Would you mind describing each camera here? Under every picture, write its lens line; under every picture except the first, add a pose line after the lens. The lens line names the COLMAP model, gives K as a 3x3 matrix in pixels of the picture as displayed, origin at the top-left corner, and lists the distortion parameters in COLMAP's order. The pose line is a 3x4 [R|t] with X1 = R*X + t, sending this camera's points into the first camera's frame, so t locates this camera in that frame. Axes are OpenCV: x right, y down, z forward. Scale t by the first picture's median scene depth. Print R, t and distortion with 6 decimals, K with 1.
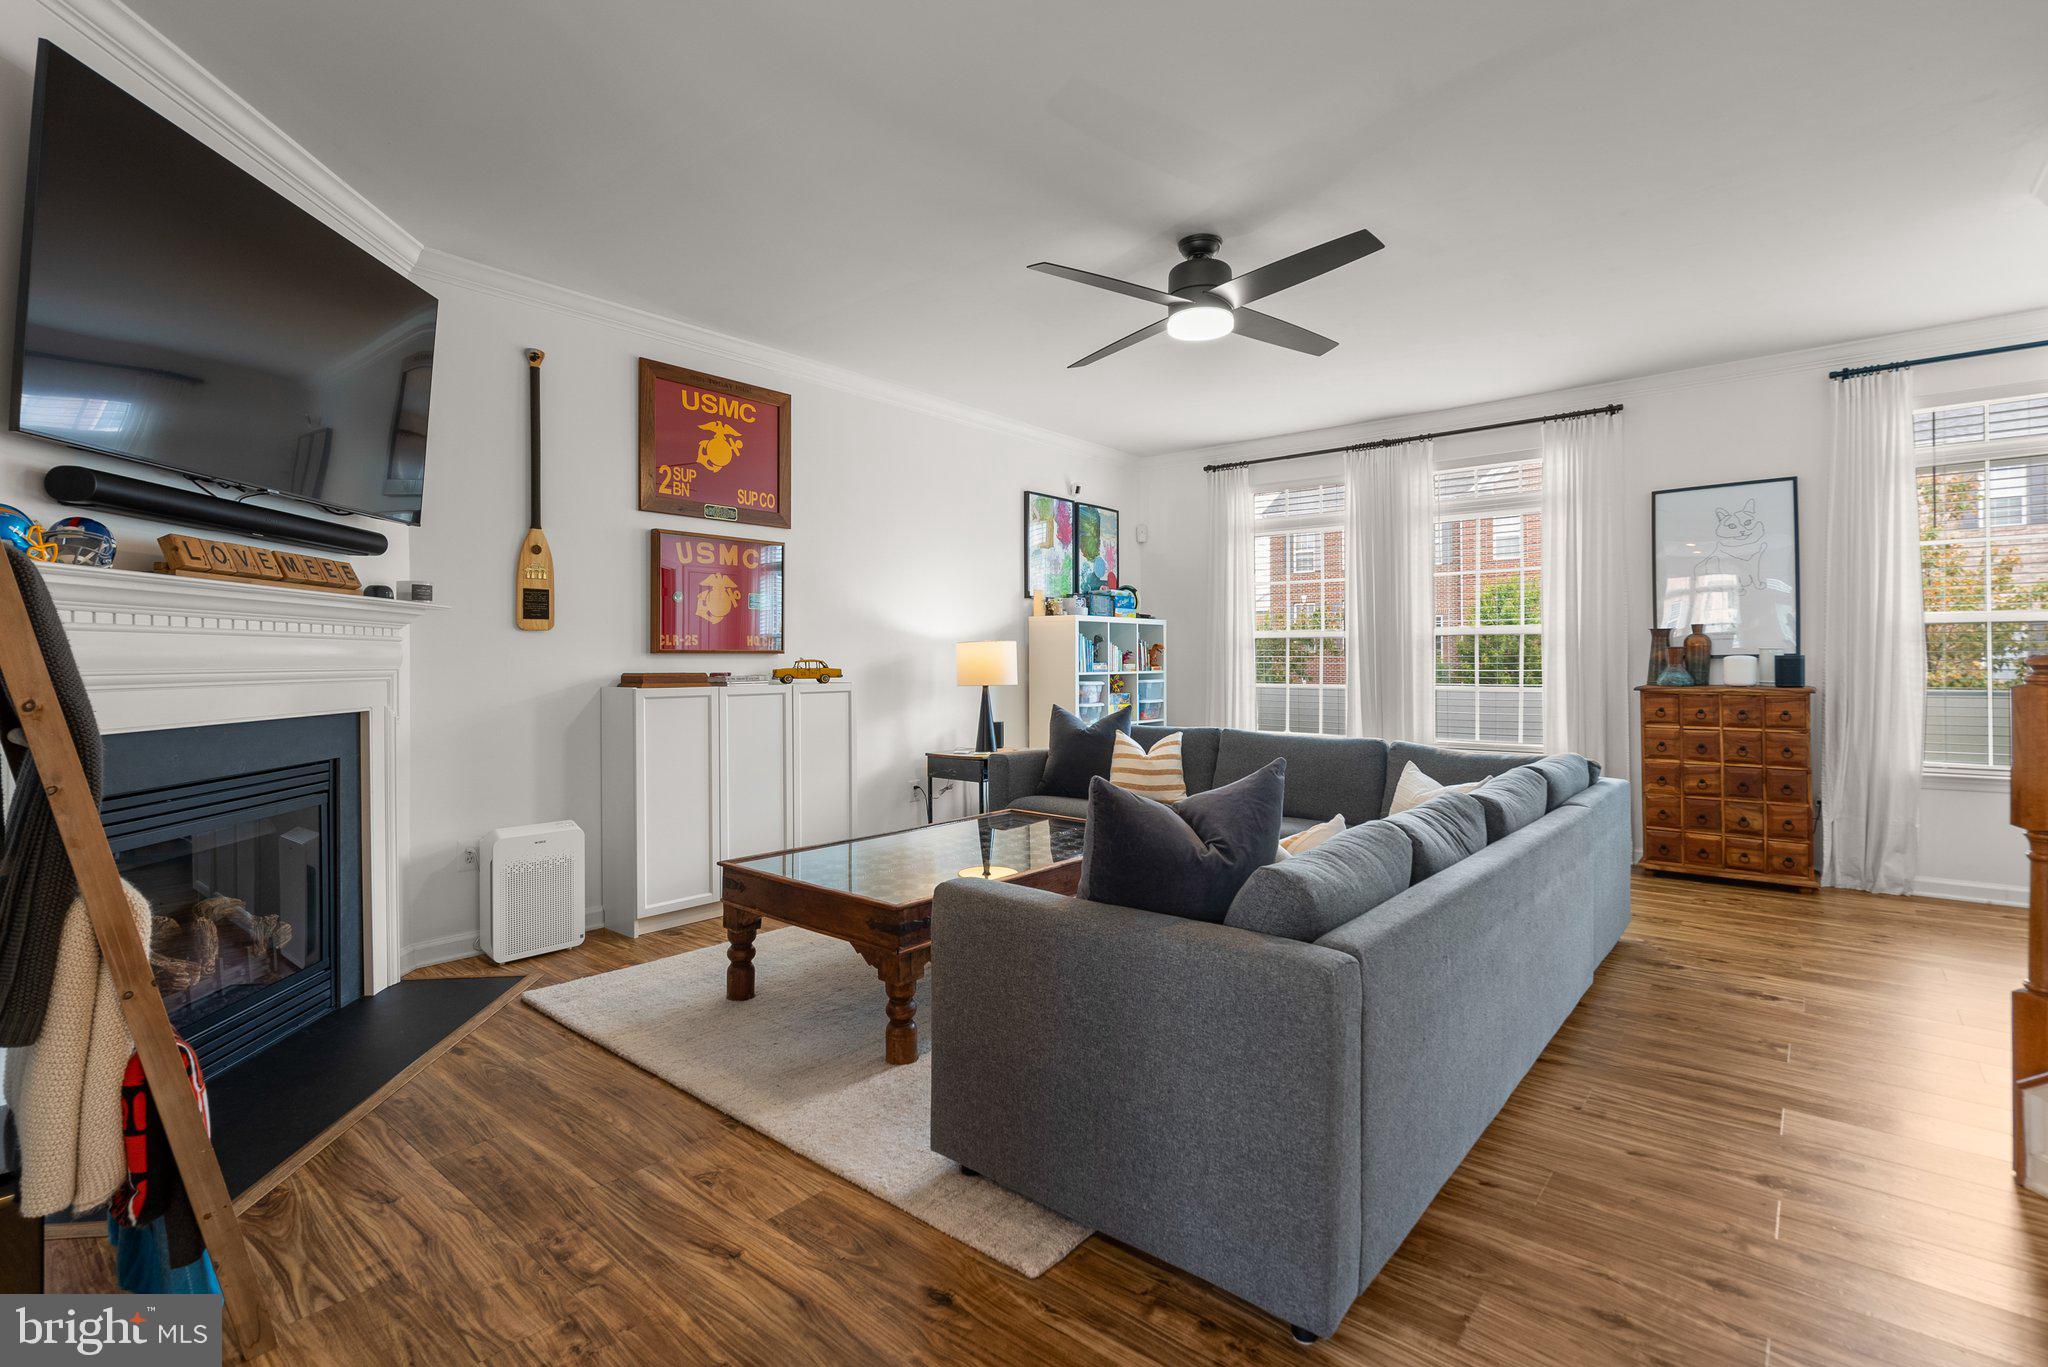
lens RADIAL K [[938.5, 0, 1018.2], [0, 938.5, 664.2], [0, 0, 1]] dist [-0.002354, 0.002305]
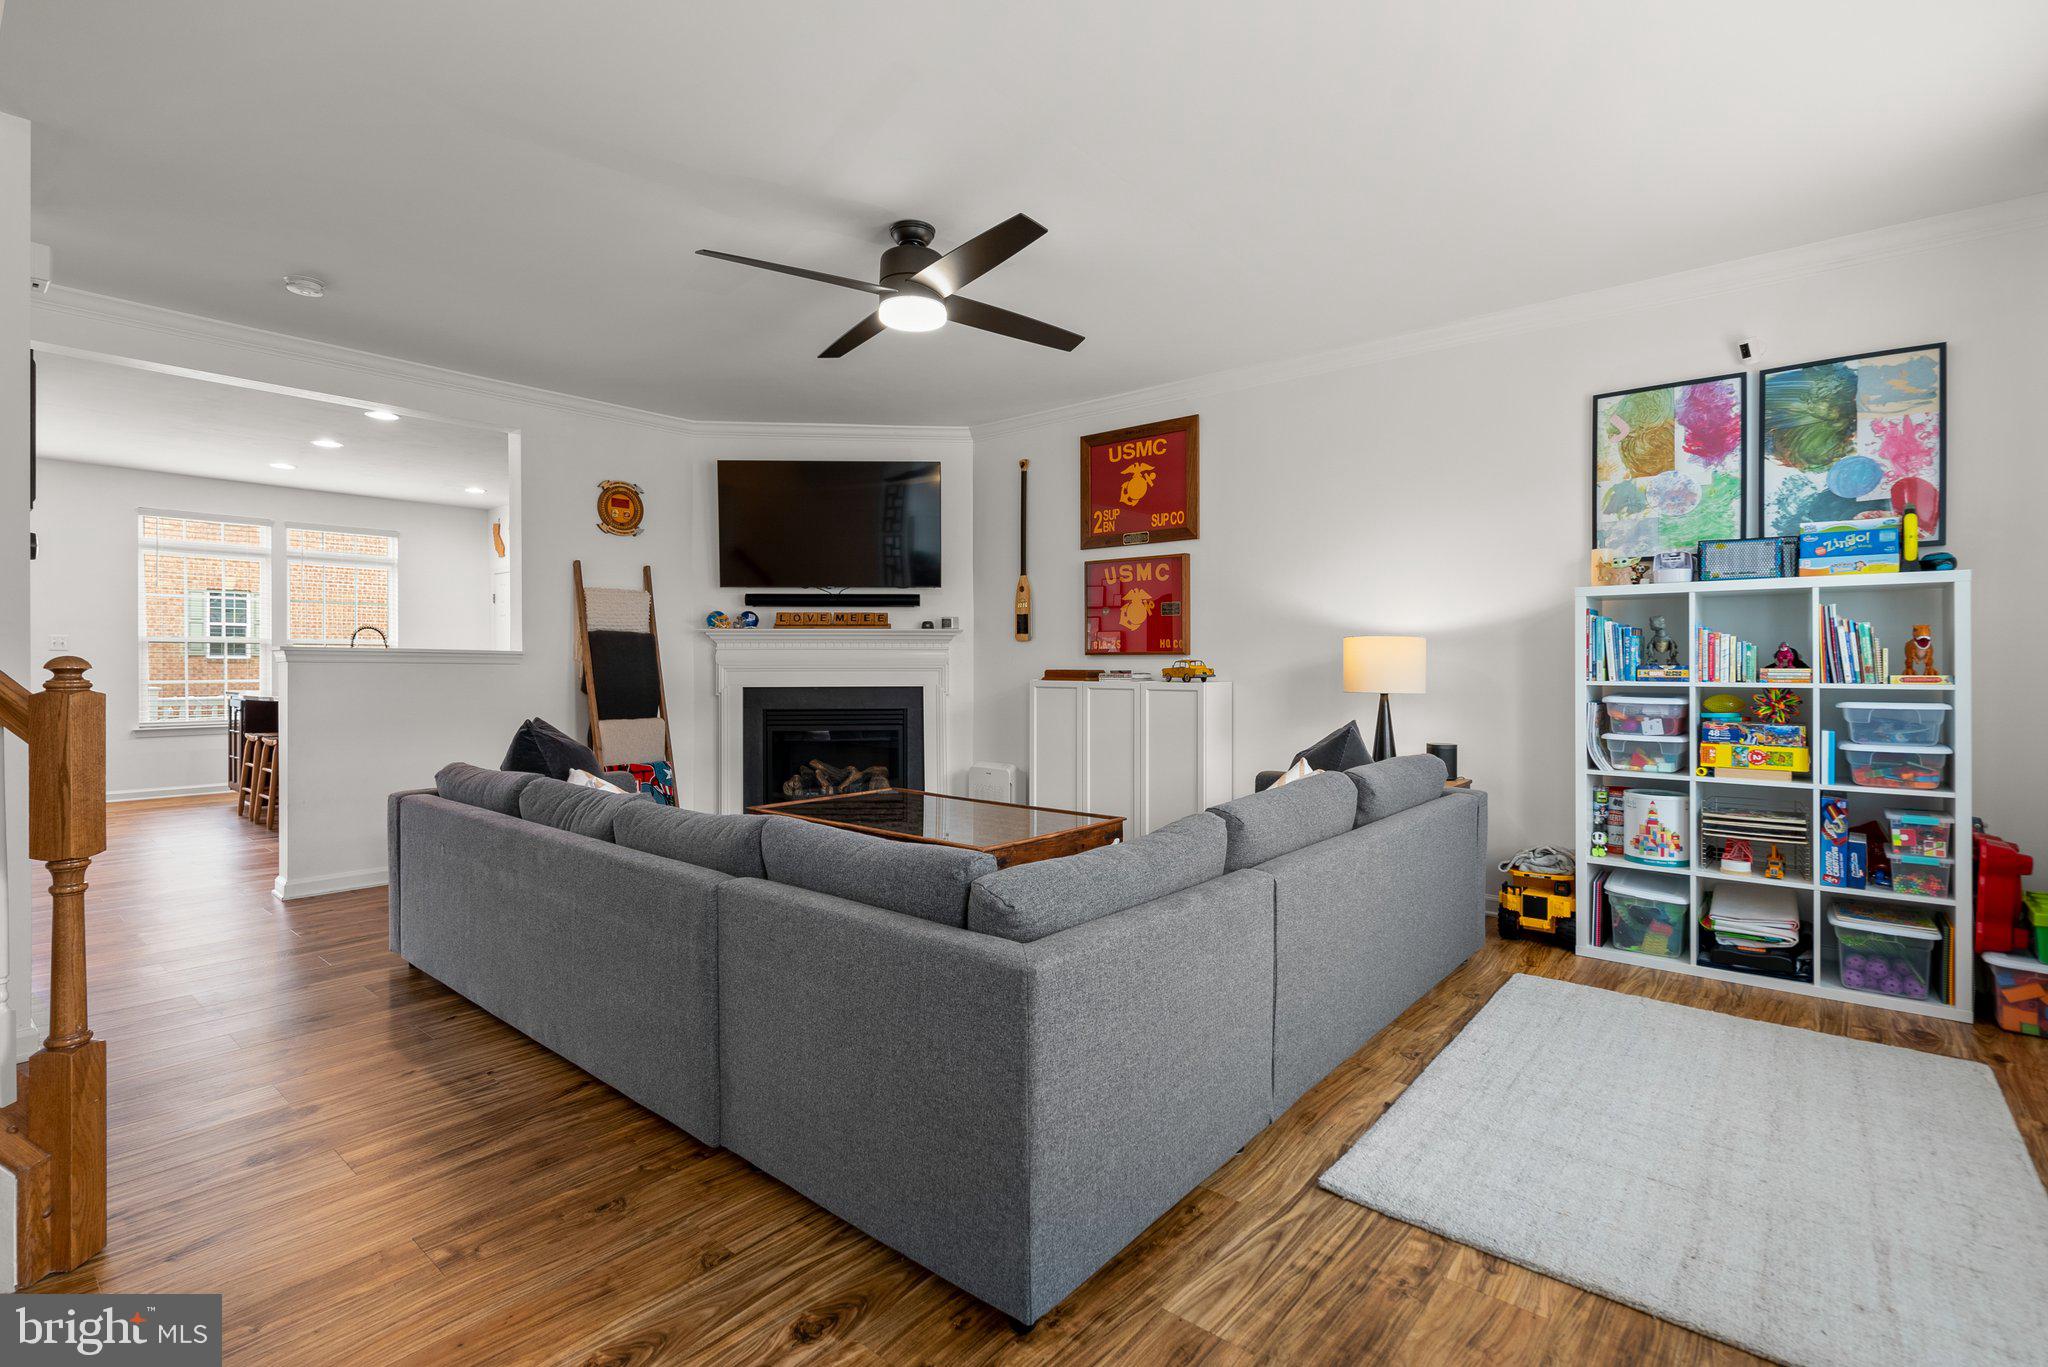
lens RADIAL K [[938.5, 0, 1014.3], [0, 938.5, 653.3], [0, 0, 1]] dist [-0.002354, 0.002305]
pose [[0.009221, -0.006265, -0.999938, 0.829758], [-0.004829, 0.999968, -0.006309, -0.005059], [0.999946, 0.004887, 0.009190, 0.781774]]
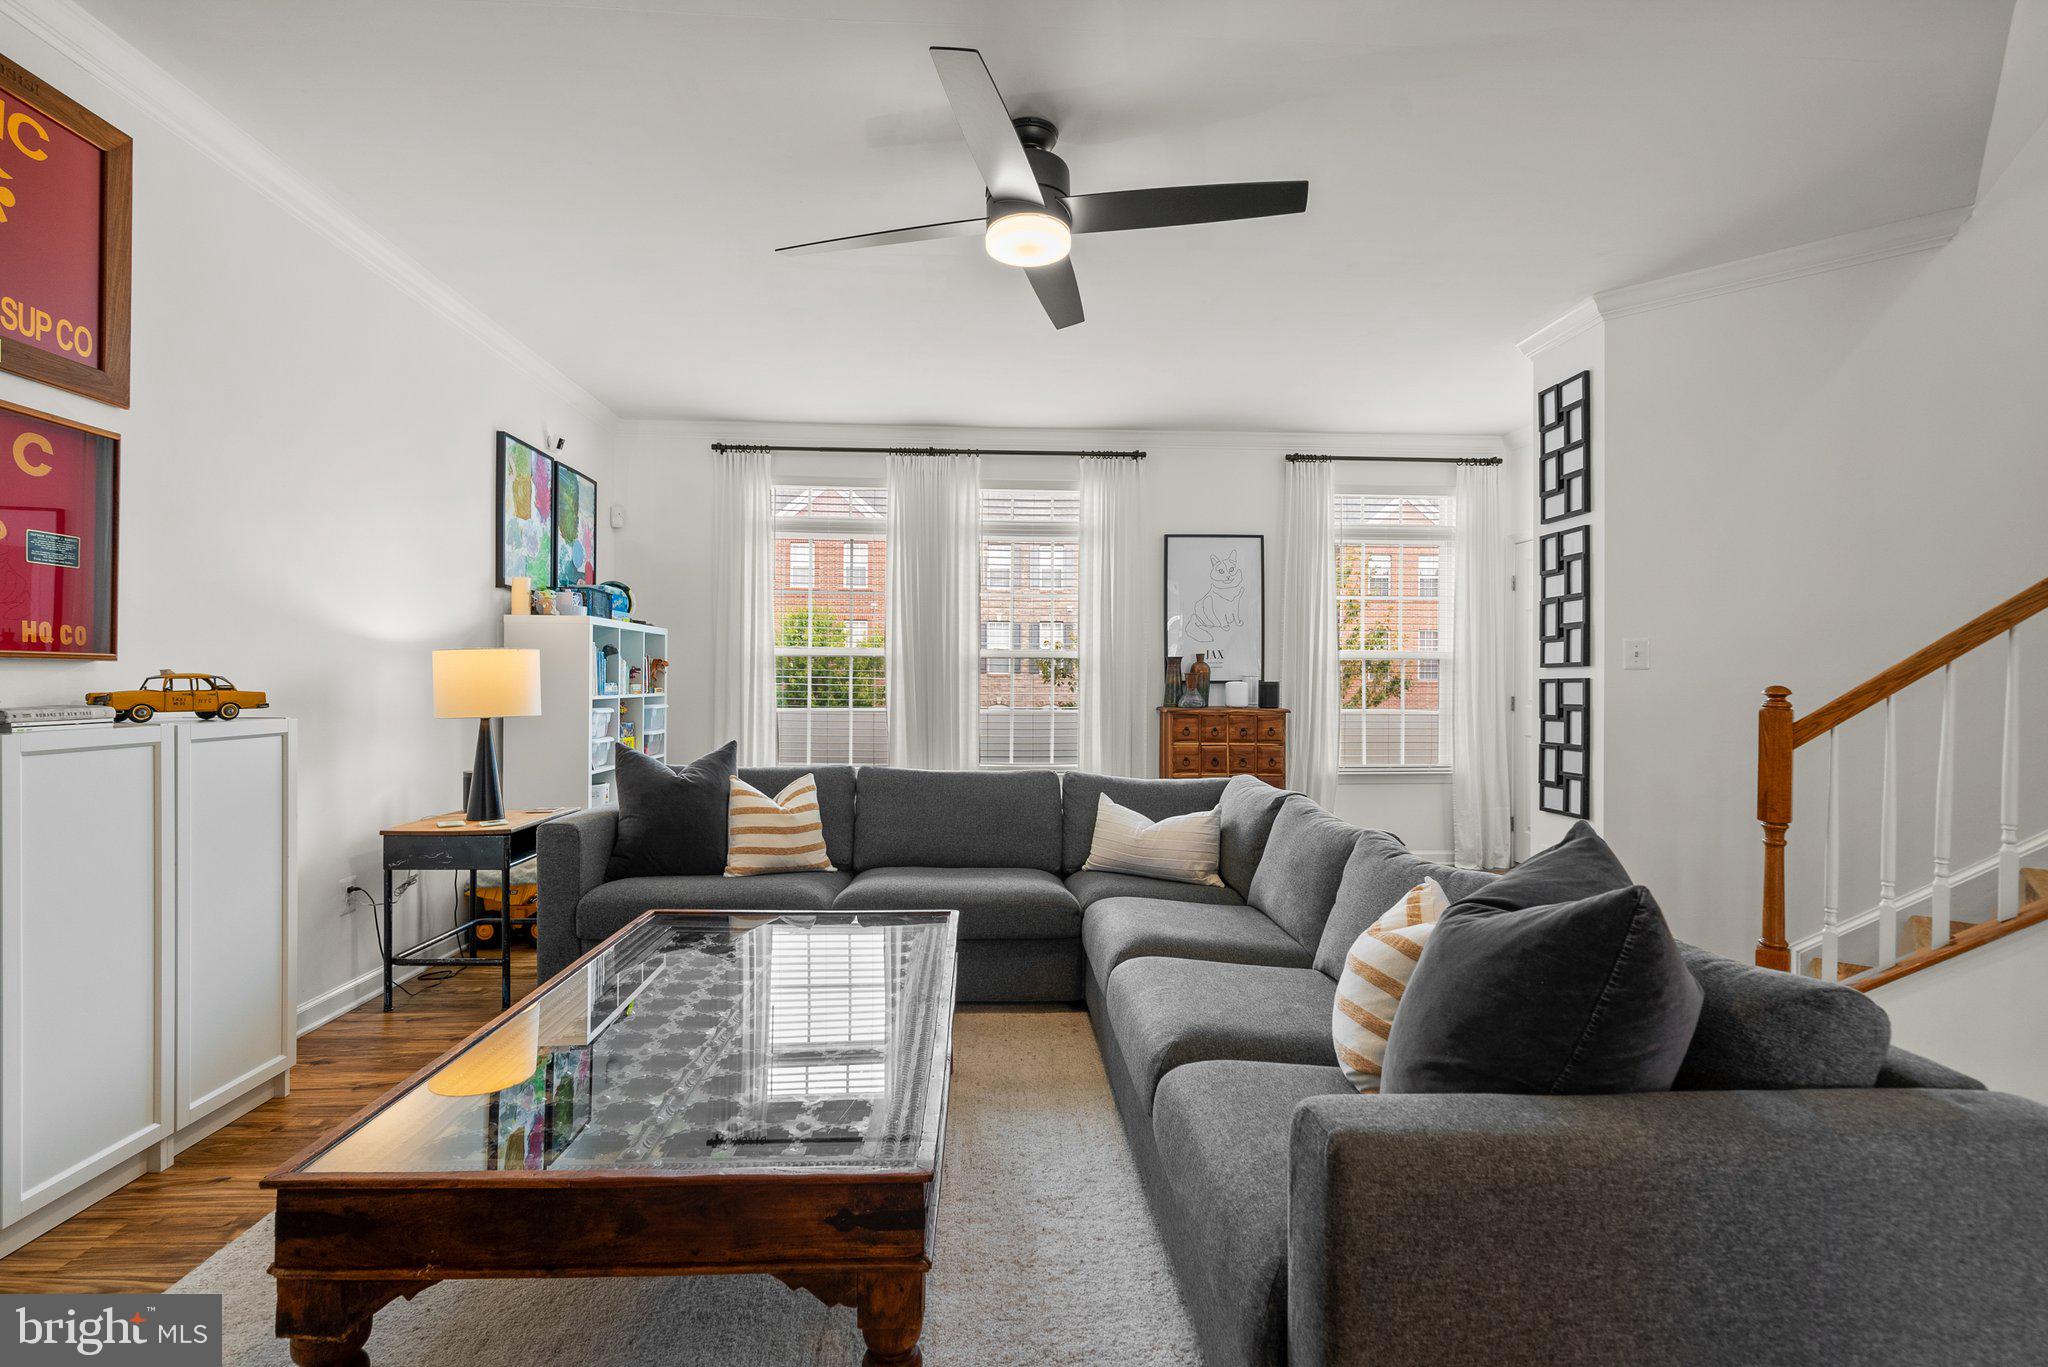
lens RADIAL K [[938.5, 0, 1003.5], [0, 938.5, 682.4], [0, 0, 1]] dist [-0.002354, 0.002305]
pose [[0.736790, 0.008133, 0.676072, -0.236216], [-0.006879, 0.999966, -0.004531, -0.000809], [-0.676086, -0.001312, 0.736821, 0.323175]]
